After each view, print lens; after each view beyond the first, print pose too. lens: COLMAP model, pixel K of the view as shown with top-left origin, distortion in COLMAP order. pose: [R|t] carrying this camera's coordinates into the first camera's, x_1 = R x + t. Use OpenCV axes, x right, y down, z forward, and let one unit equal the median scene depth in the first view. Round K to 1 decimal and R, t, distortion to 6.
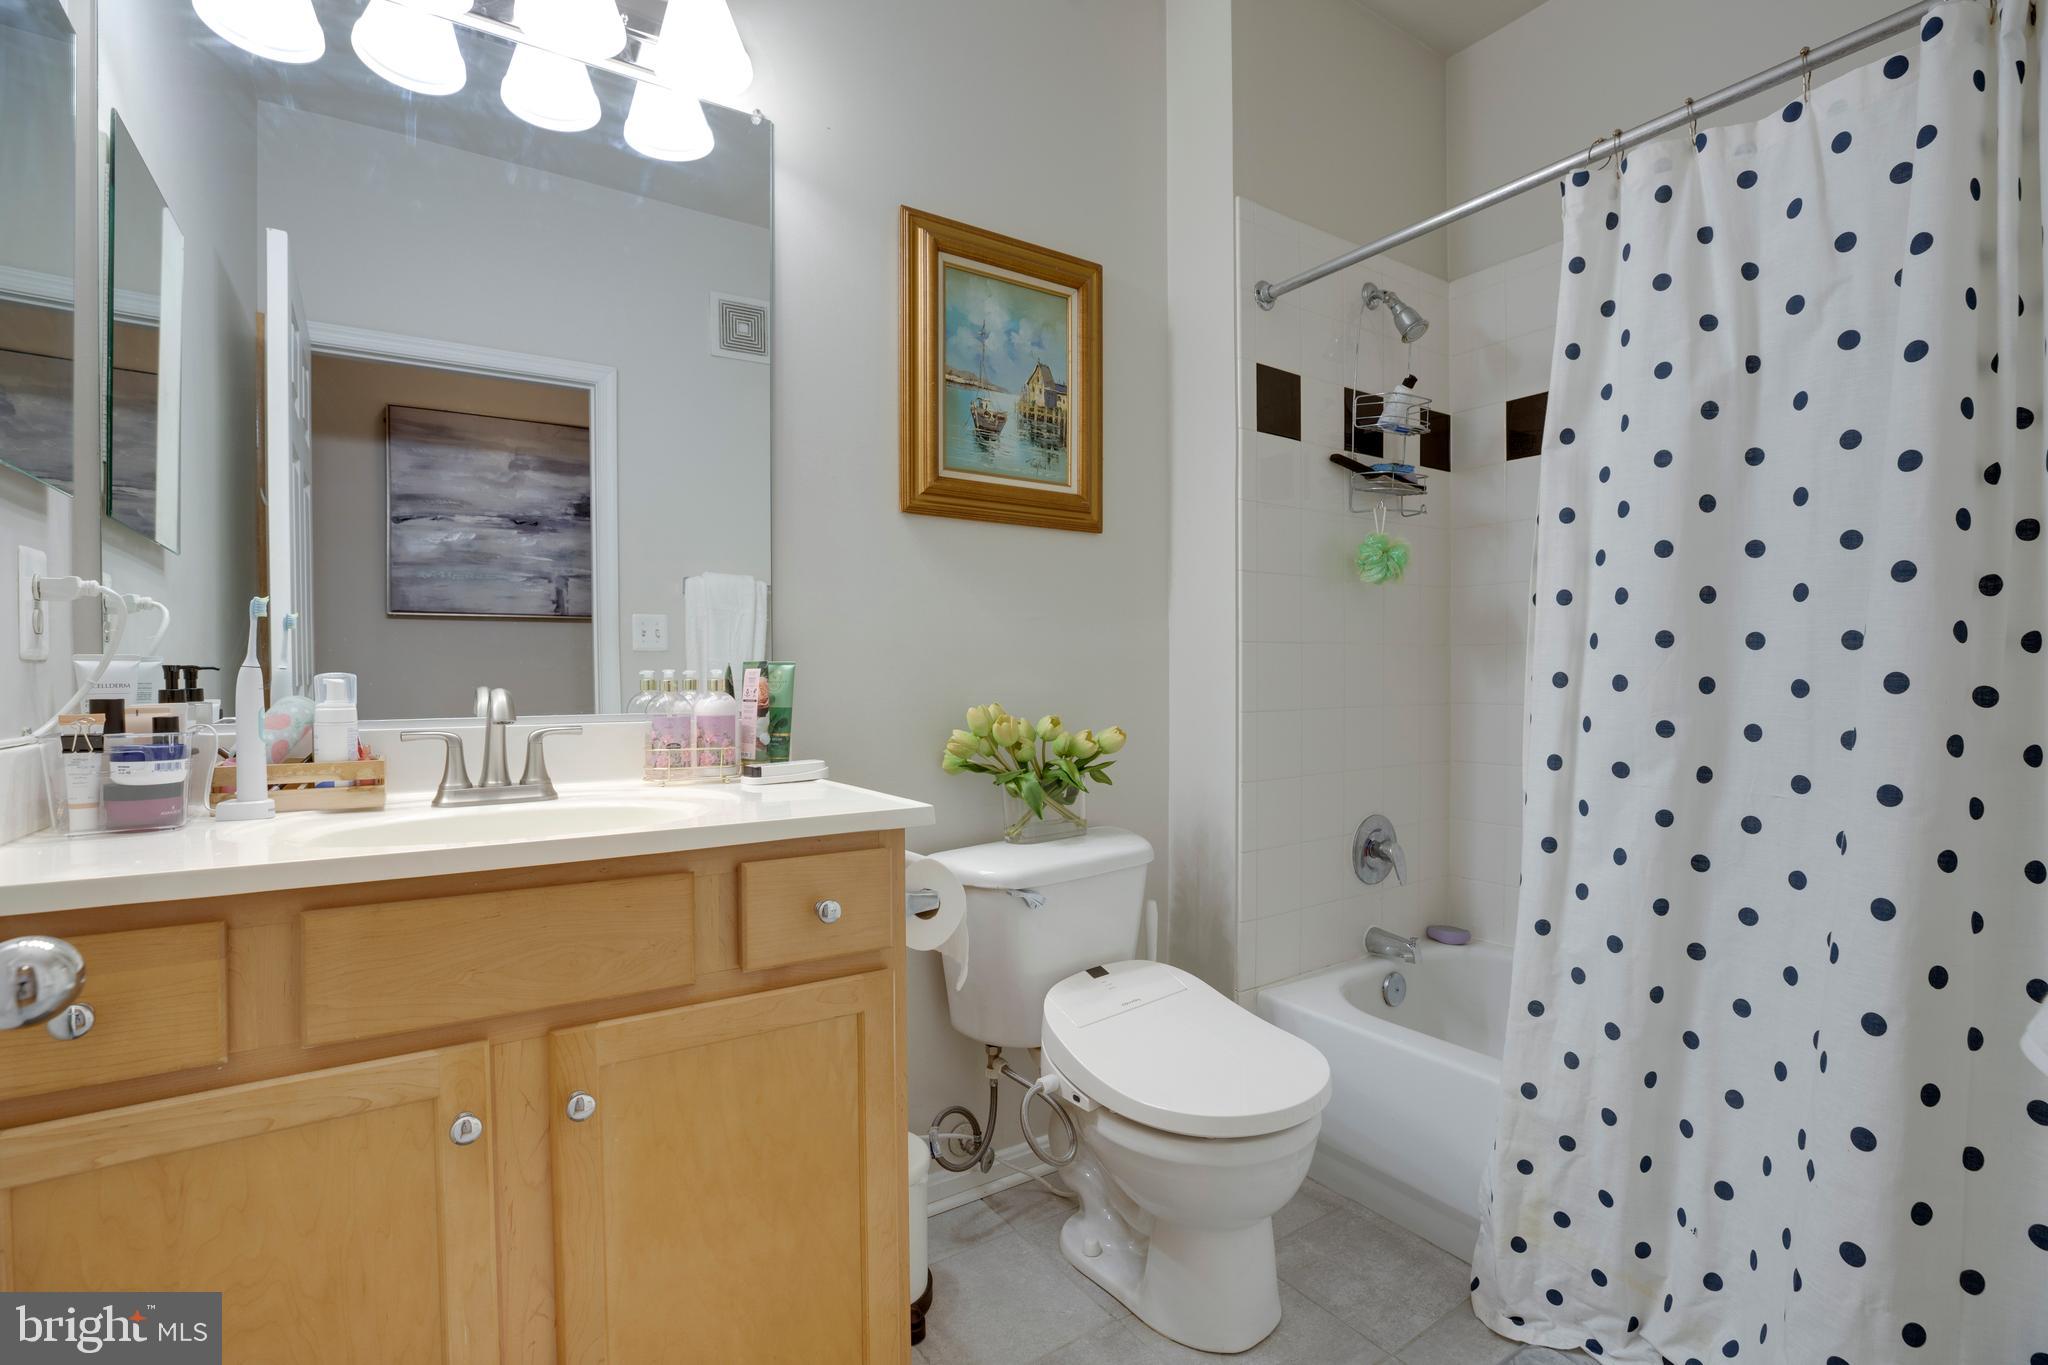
lens RADIAL K [[957.7, 0, 1024.3], [0, 957.7, 679.9], [0, 0, 1]] dist [-0.044404, 0.013027]
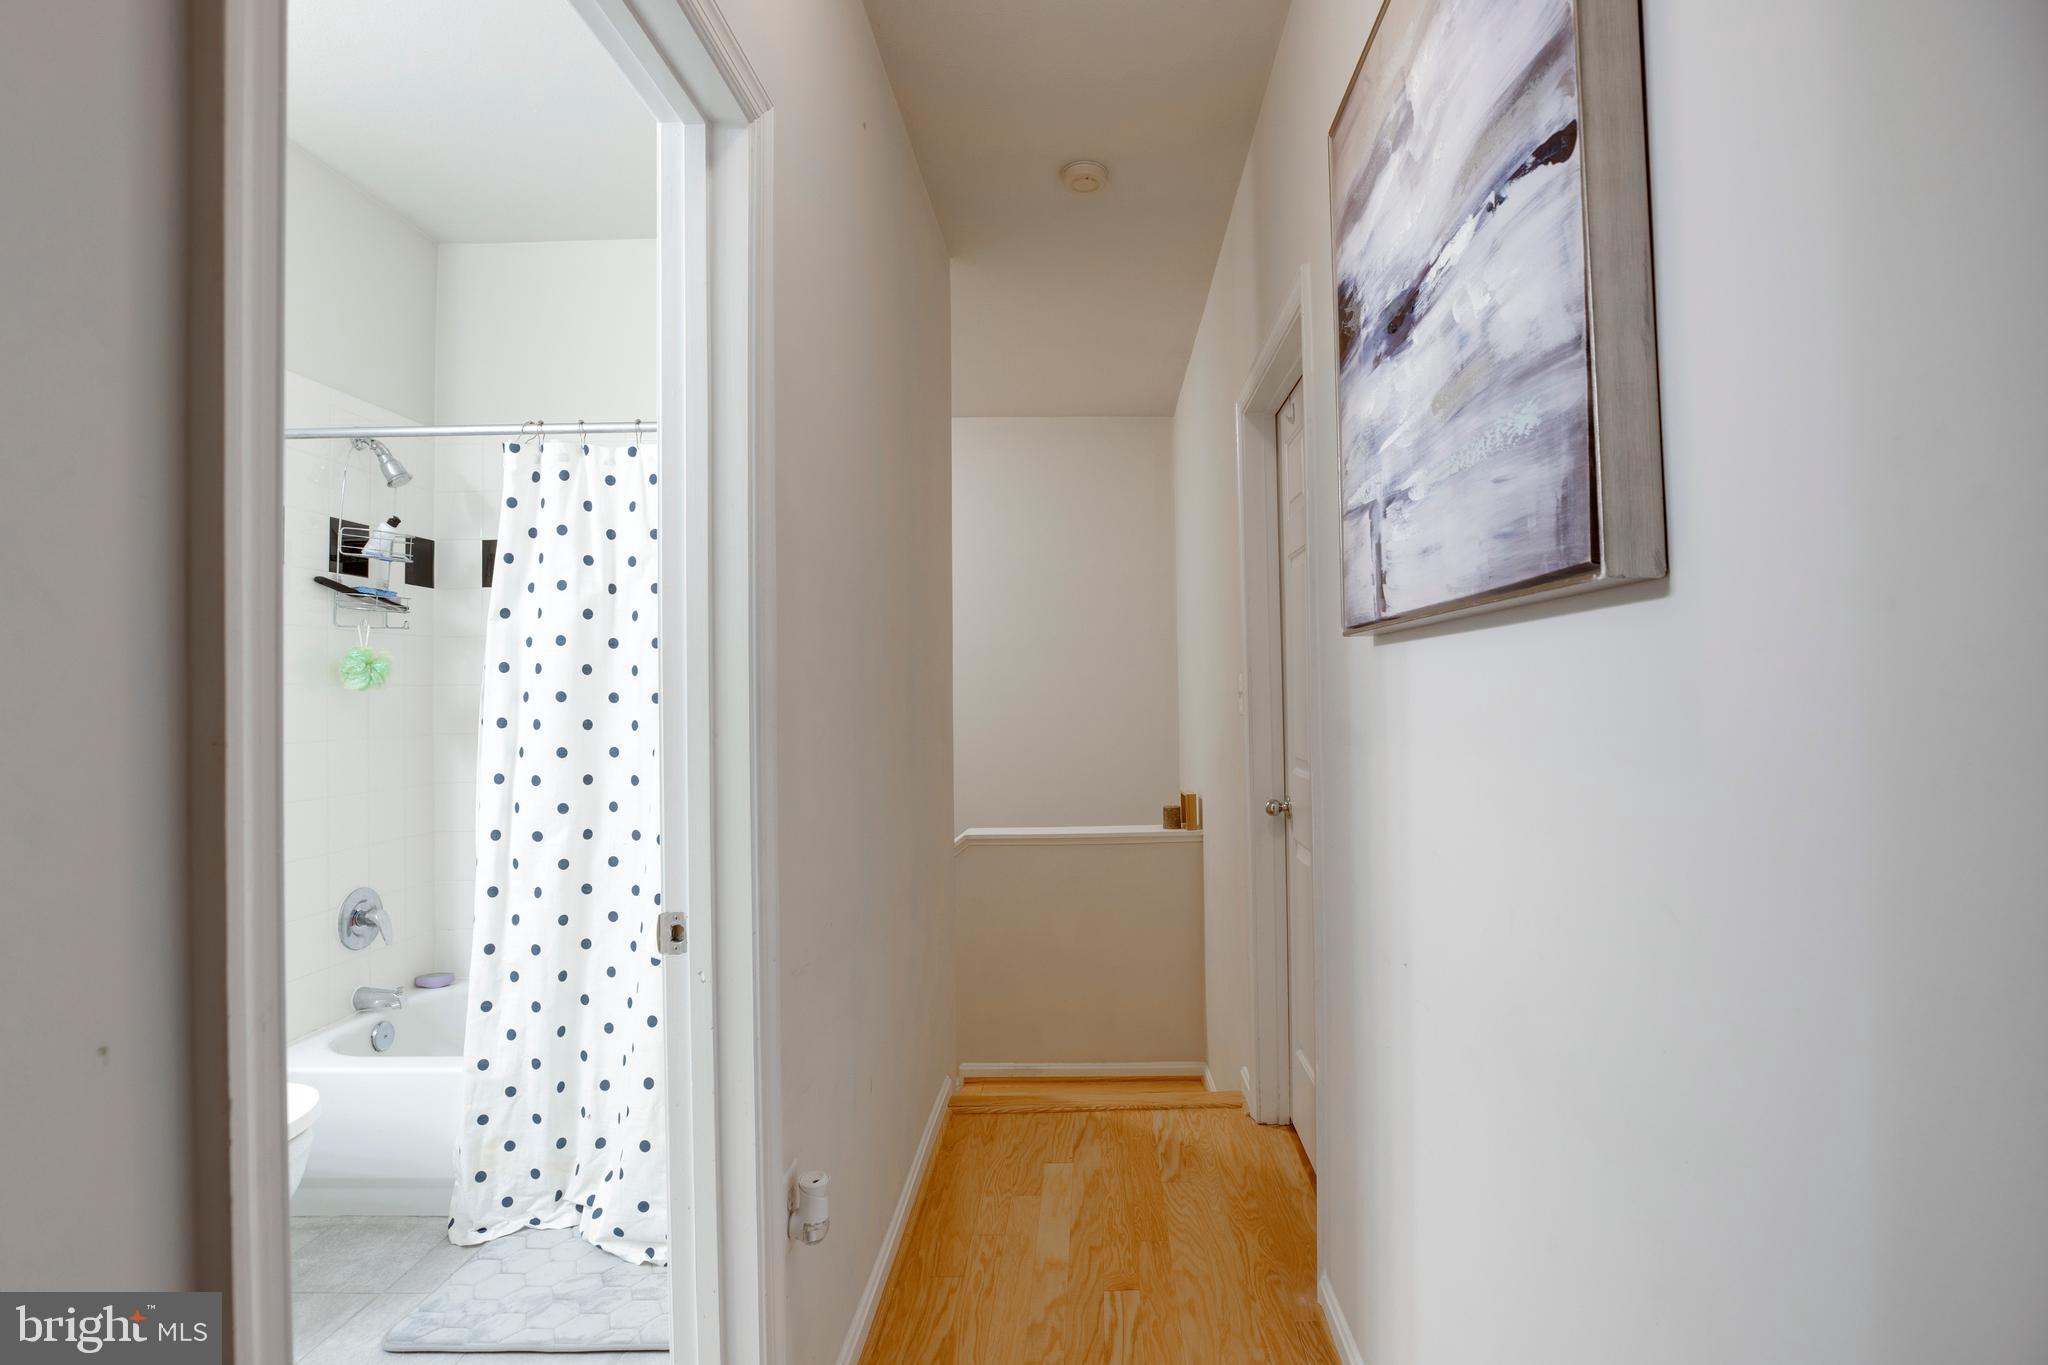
lens RADIAL K [[957.7, 0, 1060.0], [0, 957.7, 690.9], [0, 0, 1]] dist [-0.044404, 0.013027]
pose [[0.551921, 0.010823, 0.833826, -0.180874], [0.020784, 0.999427, -0.026730, -0.079176], [-0.833638, 0.032083, 0.551379, -0.546866]]
